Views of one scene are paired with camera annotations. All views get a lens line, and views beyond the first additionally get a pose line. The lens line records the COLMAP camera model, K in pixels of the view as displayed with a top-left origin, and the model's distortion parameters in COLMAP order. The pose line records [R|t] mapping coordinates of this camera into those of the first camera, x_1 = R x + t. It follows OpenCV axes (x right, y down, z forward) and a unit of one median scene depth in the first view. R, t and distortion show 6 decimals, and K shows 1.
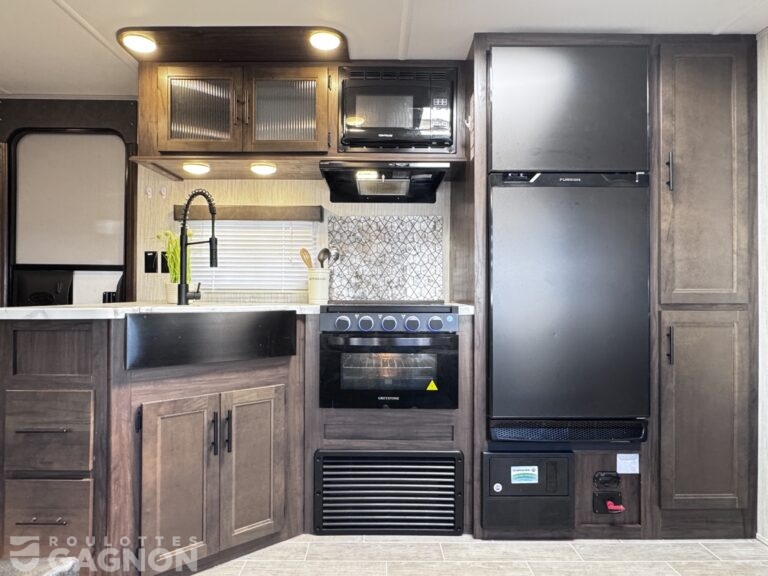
lens RADIAL K [[455.9, 0, 384.0], [0, 455.9, 288.0], [0, 0, 1]] dist [0.002083, 0.001246]
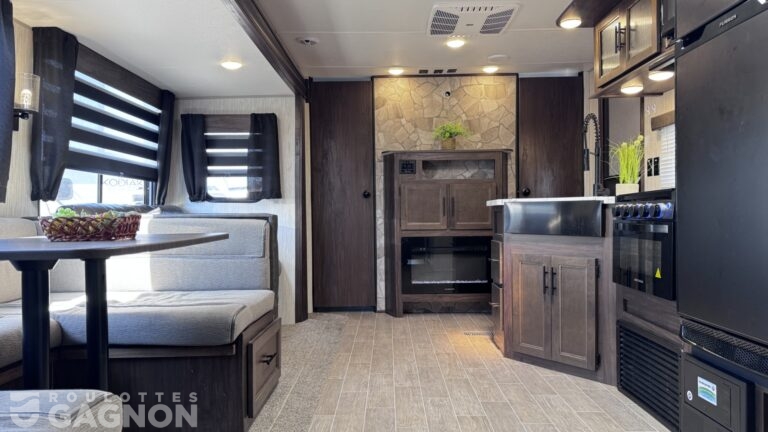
lens RADIAL K [[554.6, 0, 384.0], [0, 554.6, 216.0], [0, 0, 1]] dist [0.094720, -0.128287]
pose [[-0.015805, 0.002879, -0.999871, 0.997726], [0.018197, 0.999831, 0.002591, 0.057338], [0.999710, -0.018153, -0.015855, 0.321071]]
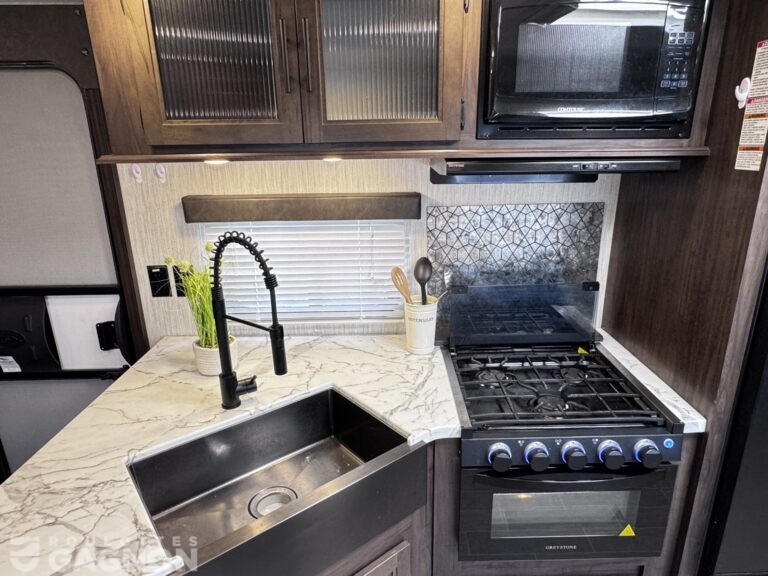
lens RADIAL K [[476.0, 0, 402.4], [0, 476.0, 288.0], [0, 0, 1]] dist [0.000097, -0.001195]
pose [[0.999740, -0.019075, 0.012460, -0.169361], [0.014324, 0.951507, 0.307294, -0.256247], [-0.017718, -0.307036, 0.951533, 0.338616]]
